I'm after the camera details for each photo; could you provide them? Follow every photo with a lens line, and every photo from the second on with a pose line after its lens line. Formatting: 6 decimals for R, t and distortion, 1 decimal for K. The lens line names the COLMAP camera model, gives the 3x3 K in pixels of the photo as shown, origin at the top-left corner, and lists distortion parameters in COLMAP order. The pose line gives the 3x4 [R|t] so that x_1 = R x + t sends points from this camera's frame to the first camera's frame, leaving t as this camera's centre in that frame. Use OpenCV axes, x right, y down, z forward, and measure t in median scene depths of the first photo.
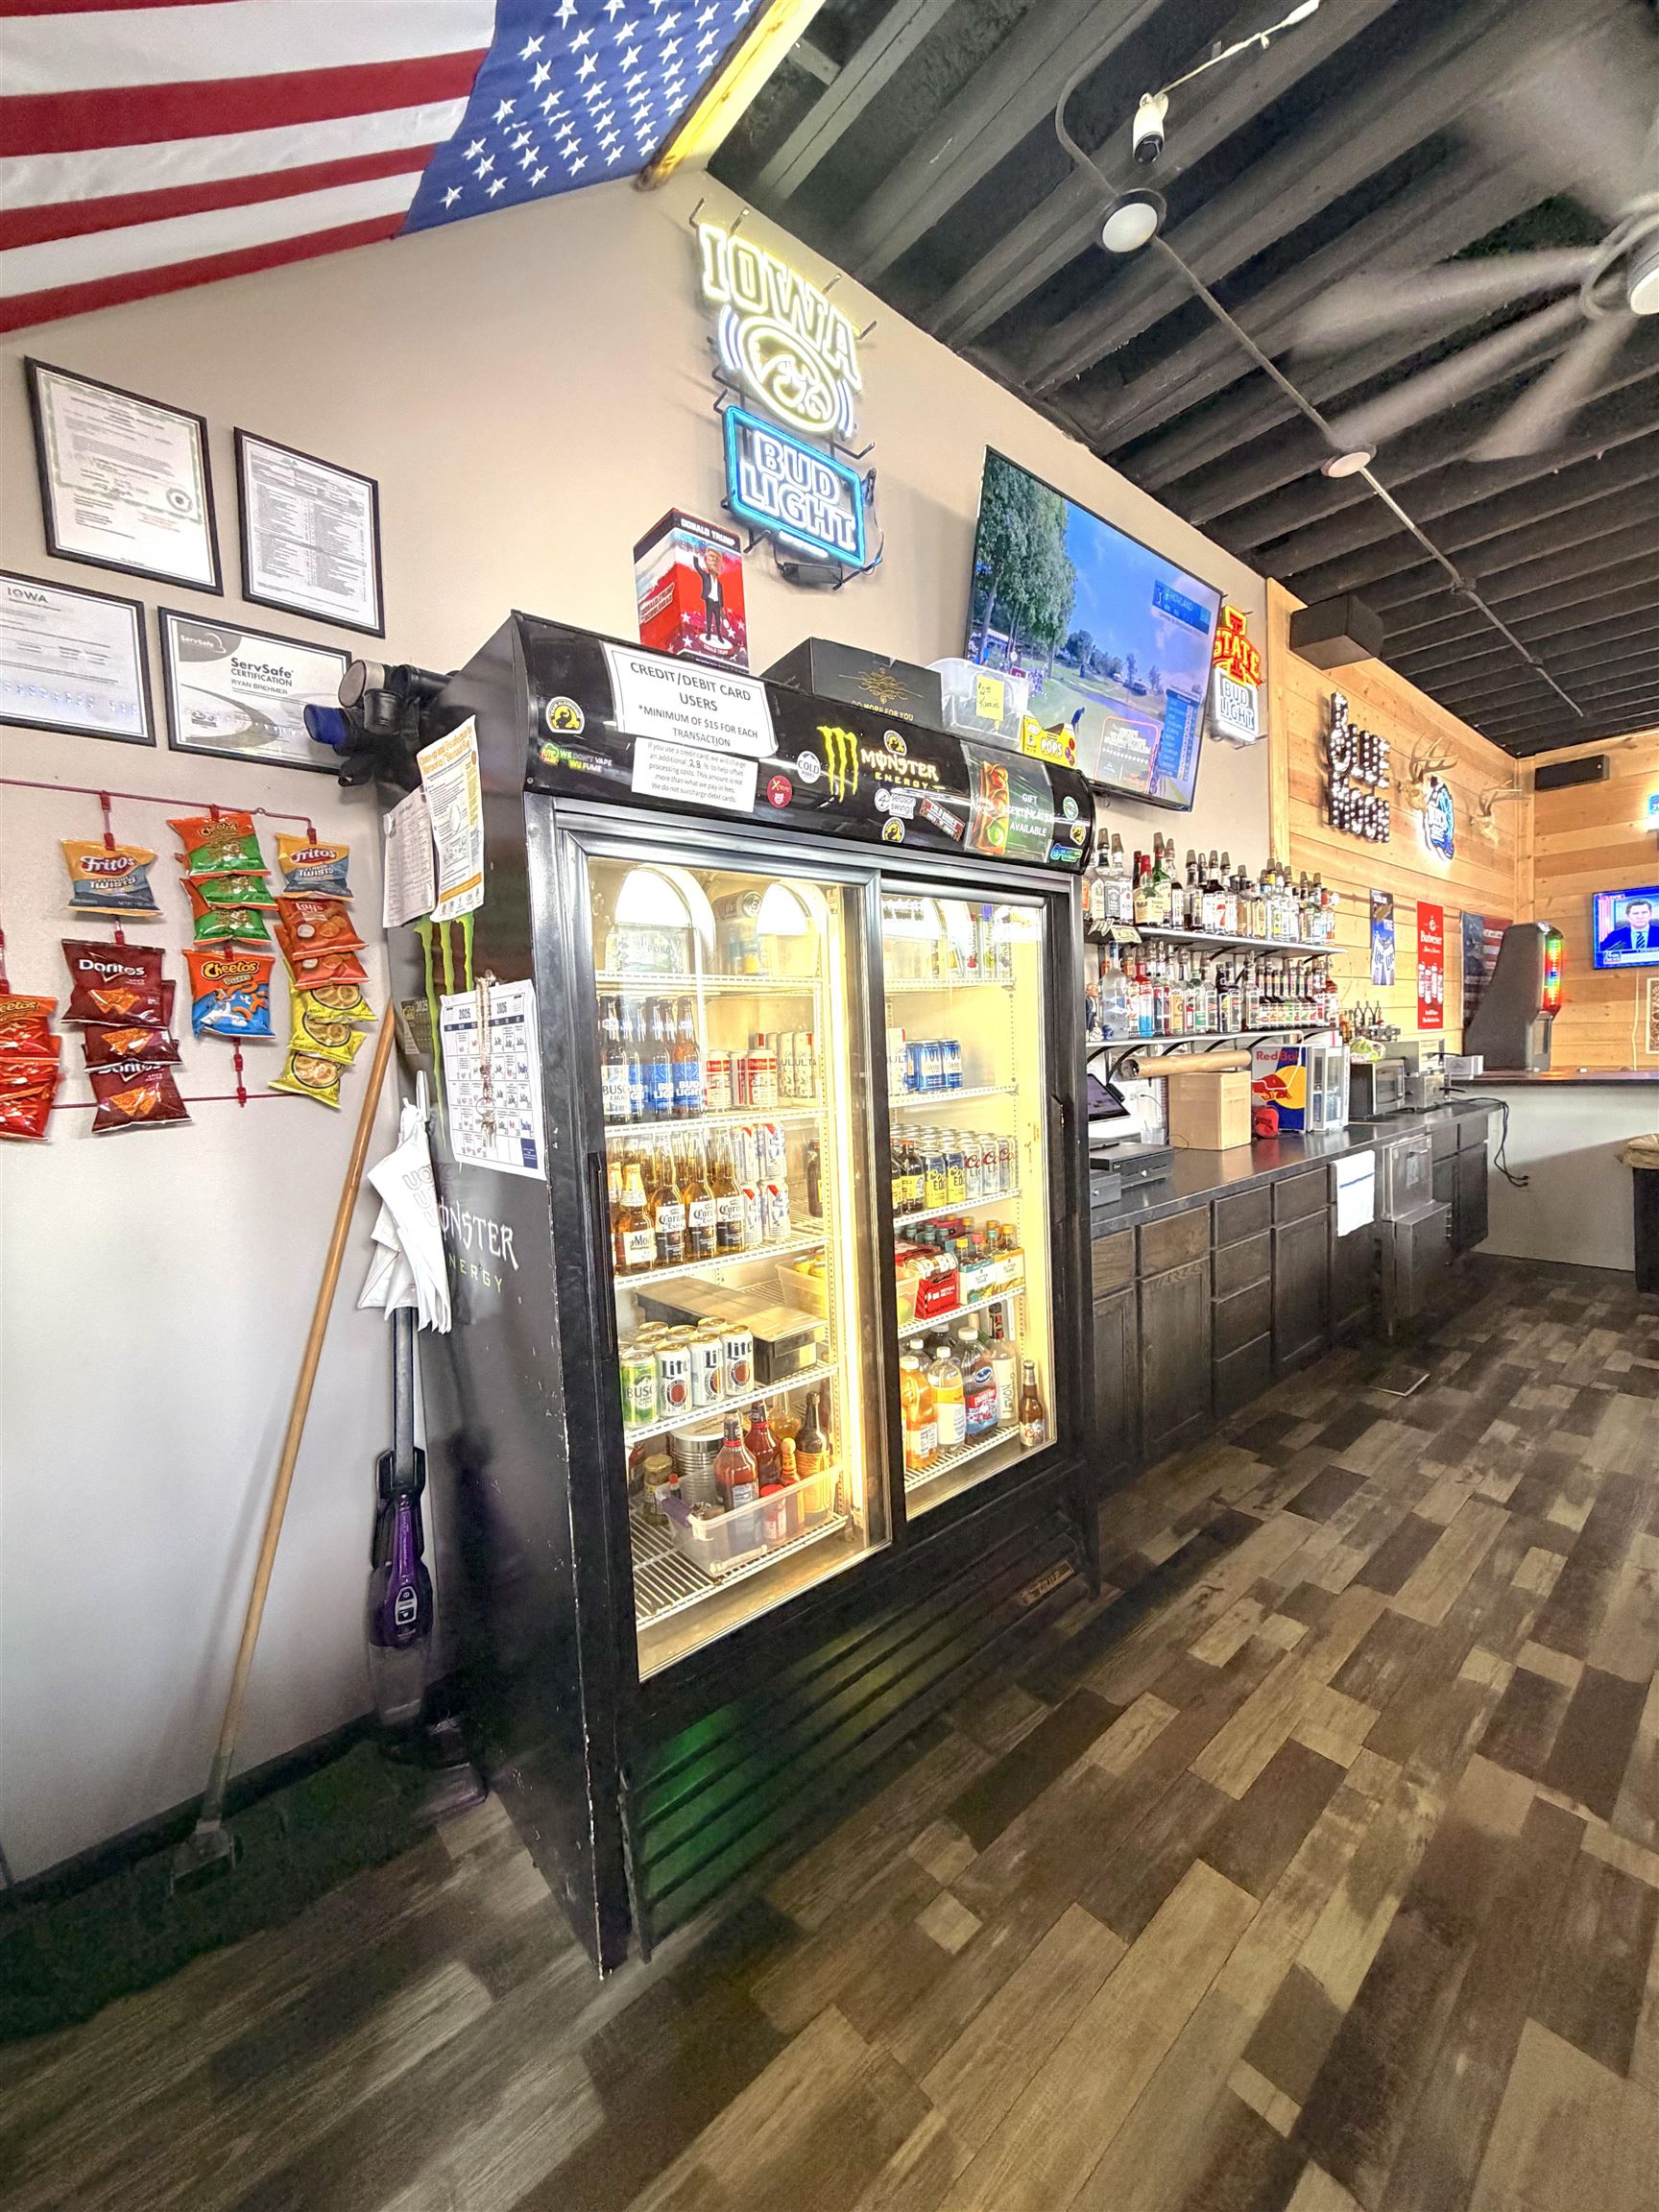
lens RADIAL K [[882.2, 0, 829.5], [0, 882.2, 1101.0], [0, 0, 1]] dist [-0.000813, 0.000468]
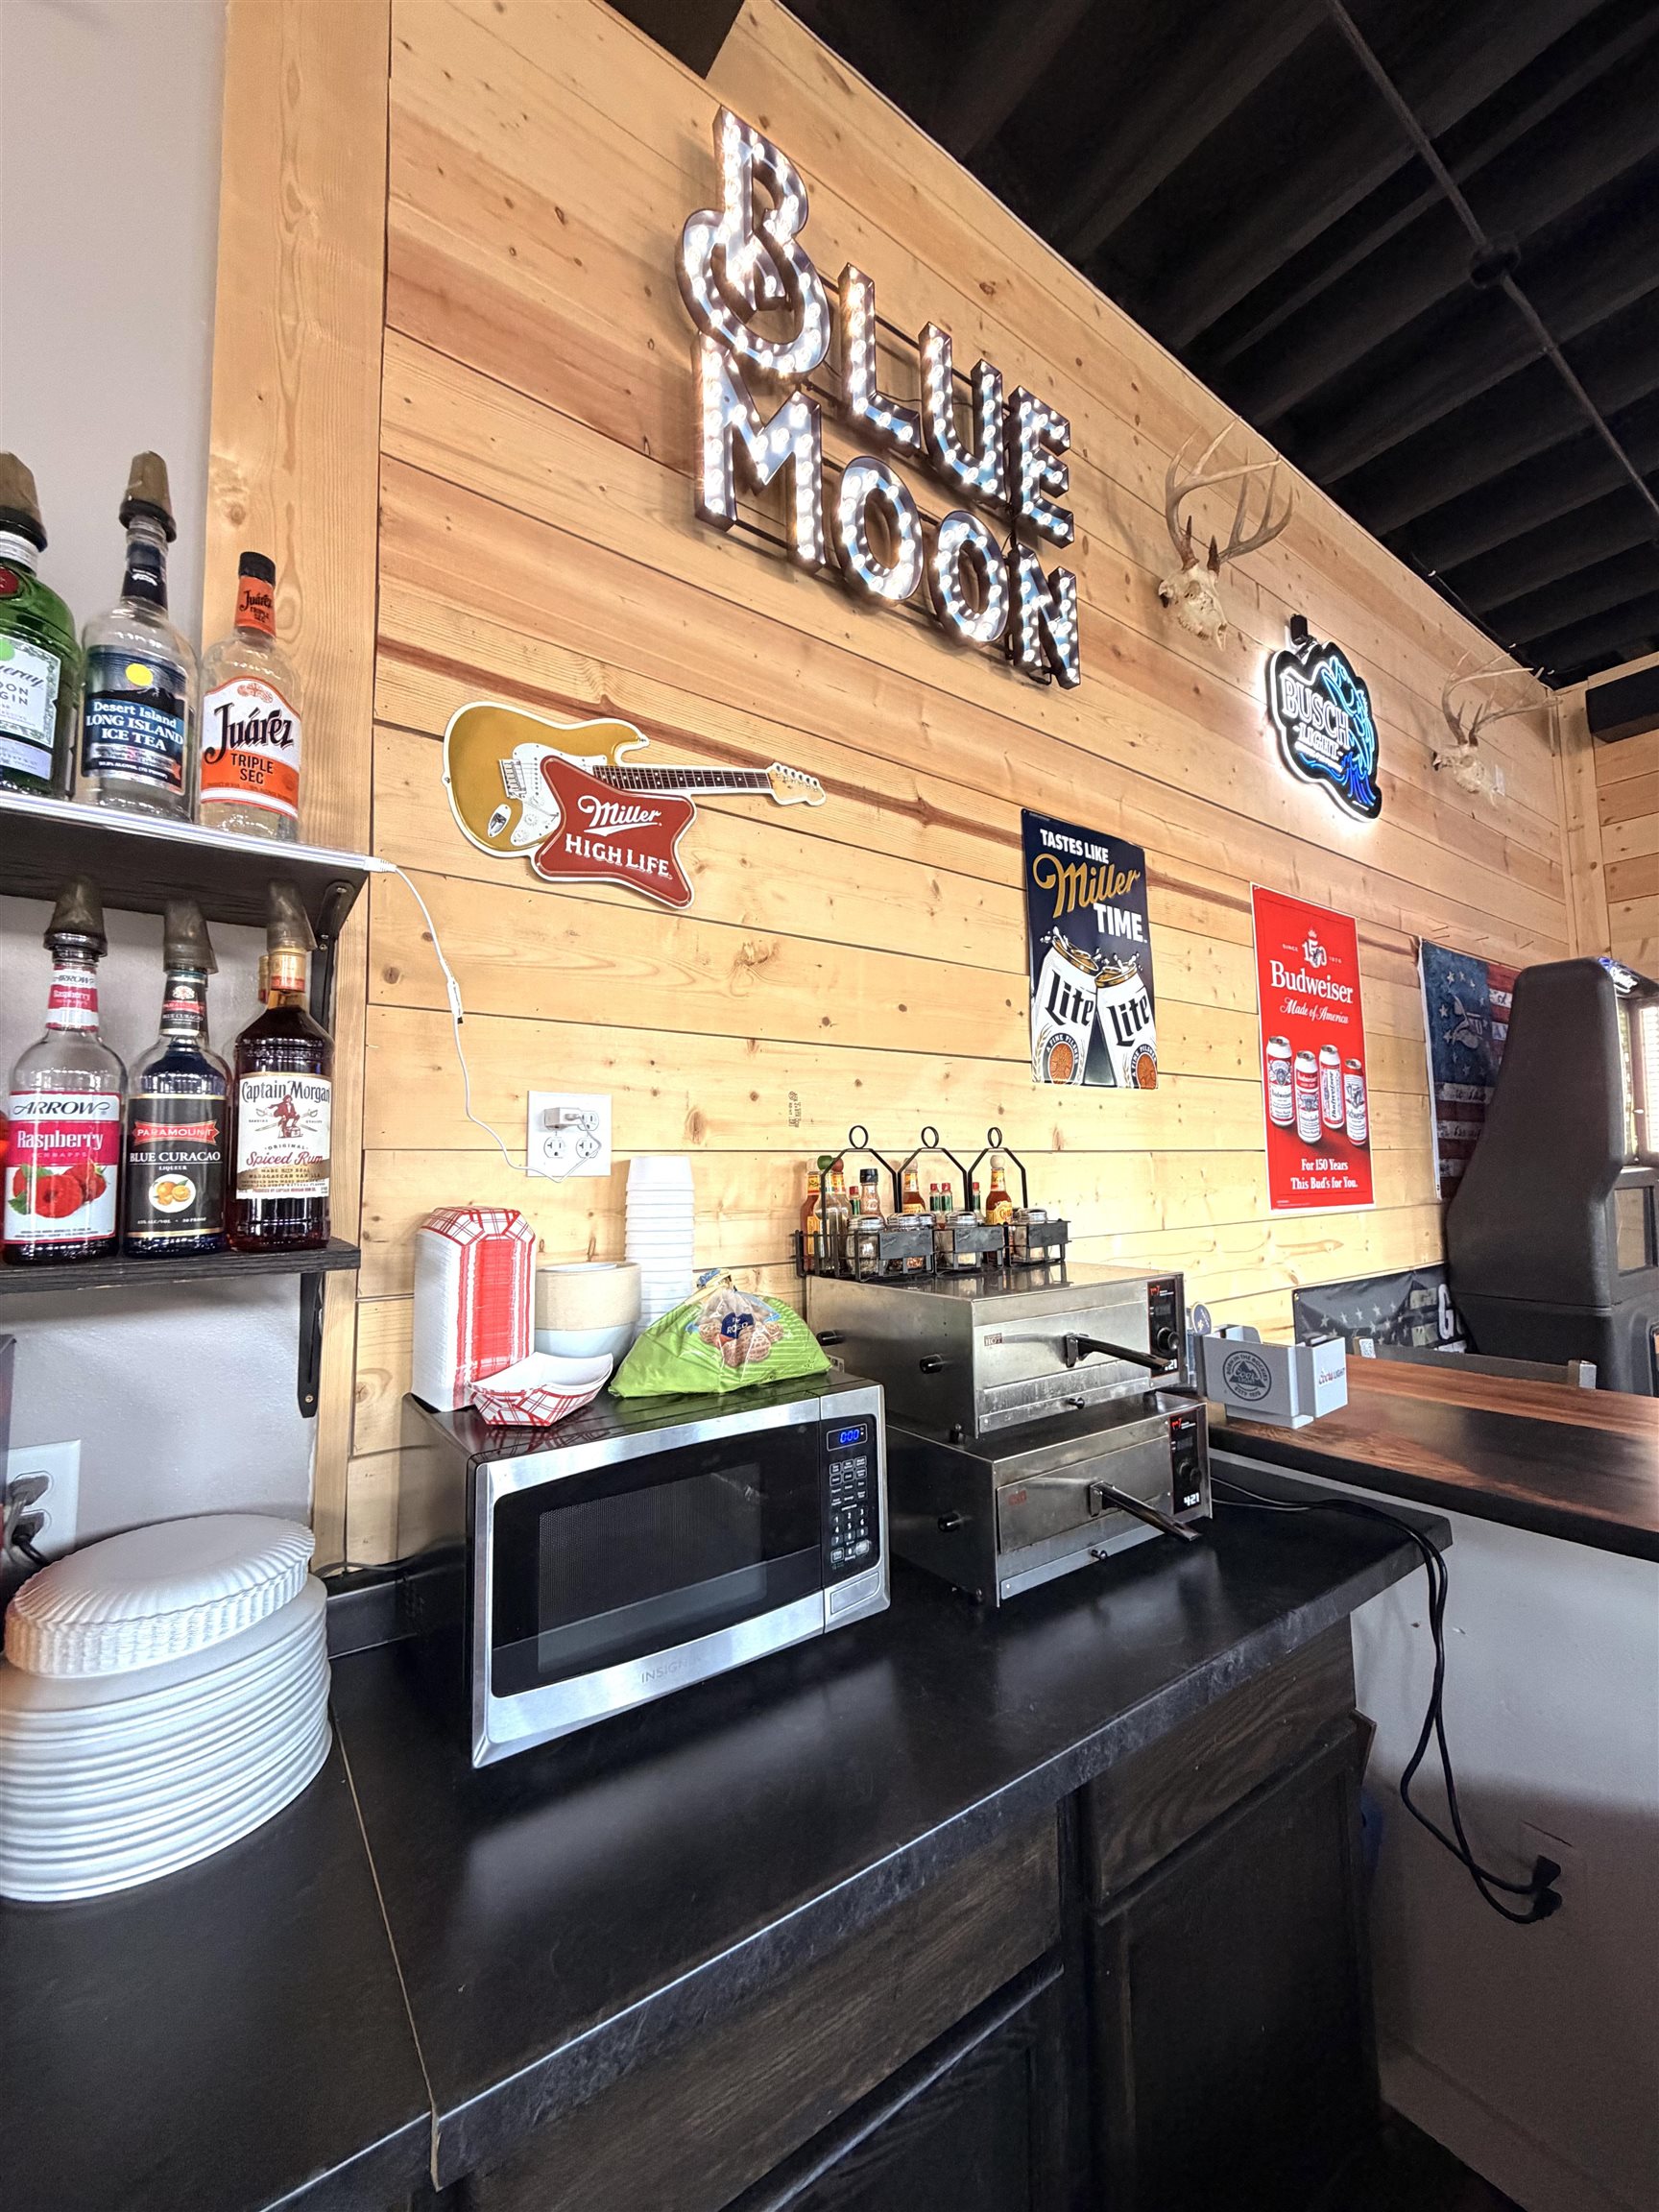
lens RADIAL K [[882.2, 0, 827.4], [0, 882.2, 1101.5], [0, 0, 1]] dist [-0.000813, 0.000468]
pose [[0.994738, 0.020282, -0.100428, 1.113453], [-0.034151, 0.989791, -0.138371, -0.146974], [0.096596, 0.141073, 0.985275, 1.294884]]
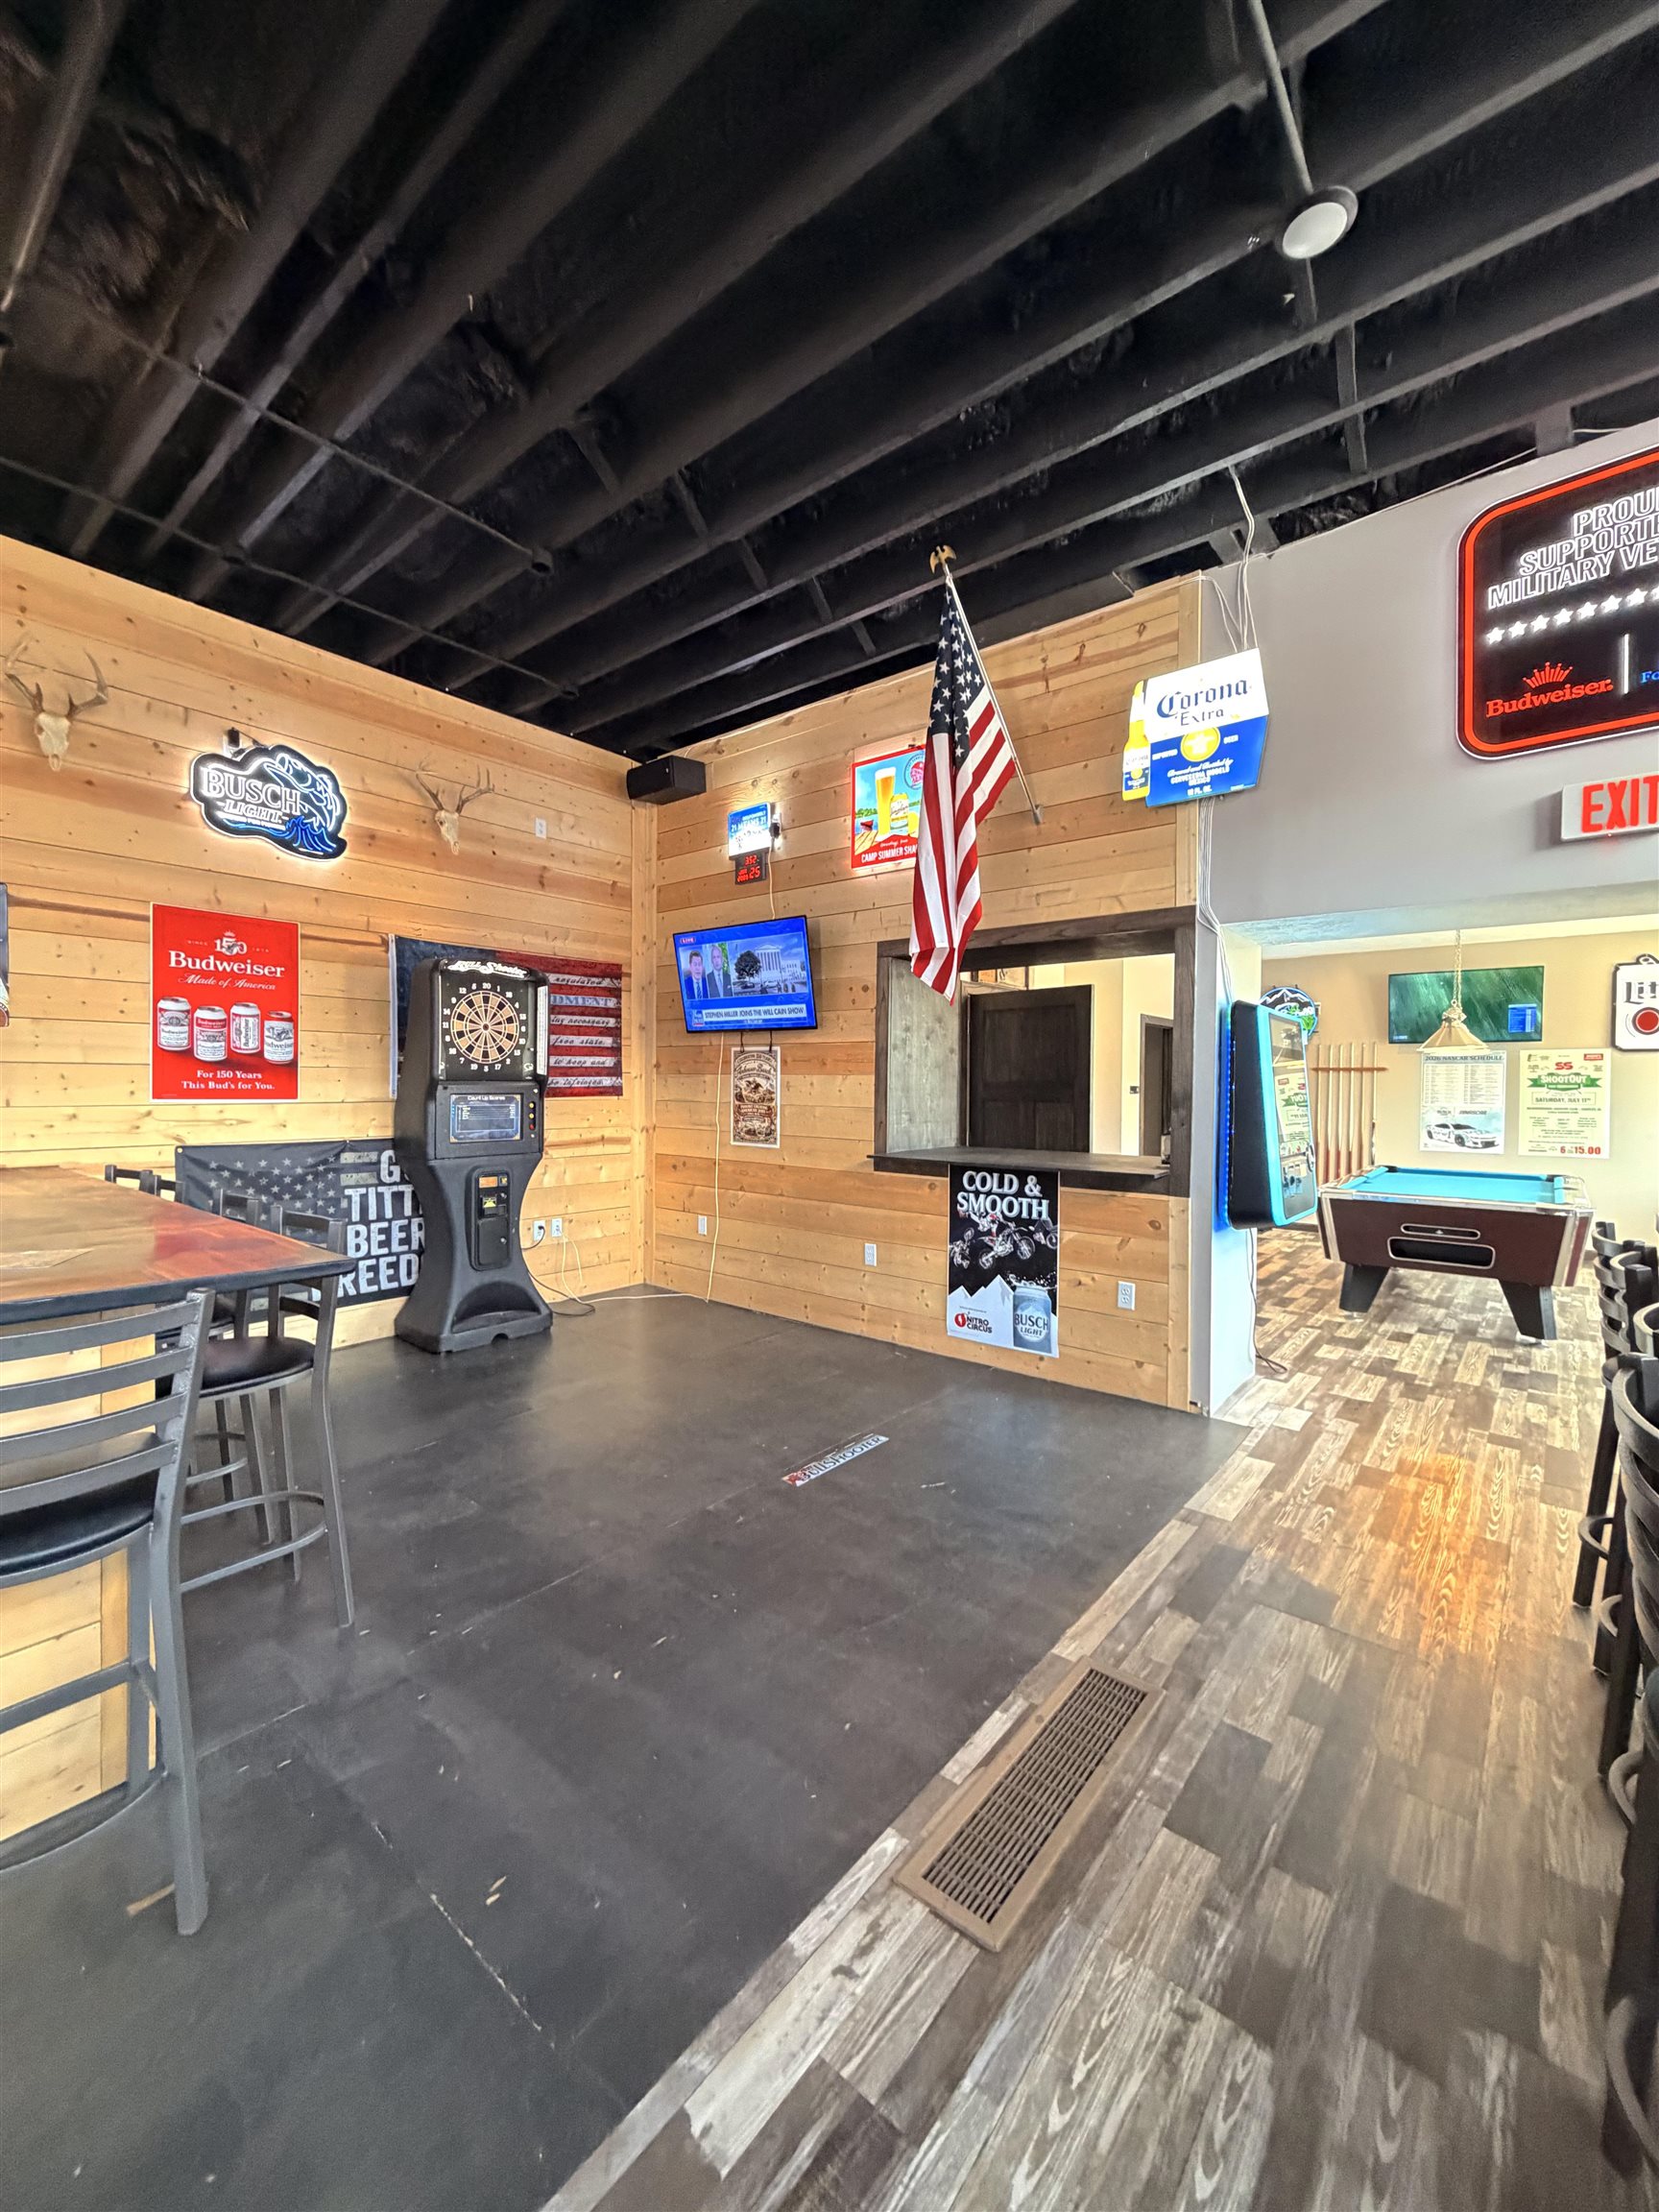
lens RADIAL K [[882.2, 0, 829.5], [0, 882.2, 1101.6], [0, 0, 1]] dist [-0.000813, 0.000468]
pose [[0.985739, 0.050448, 0.160545, 2.300473], [-0.042795, 0.997793, -0.050778, -0.145907], [-0.162752, 0.043183, 0.985722, 0.586859]]
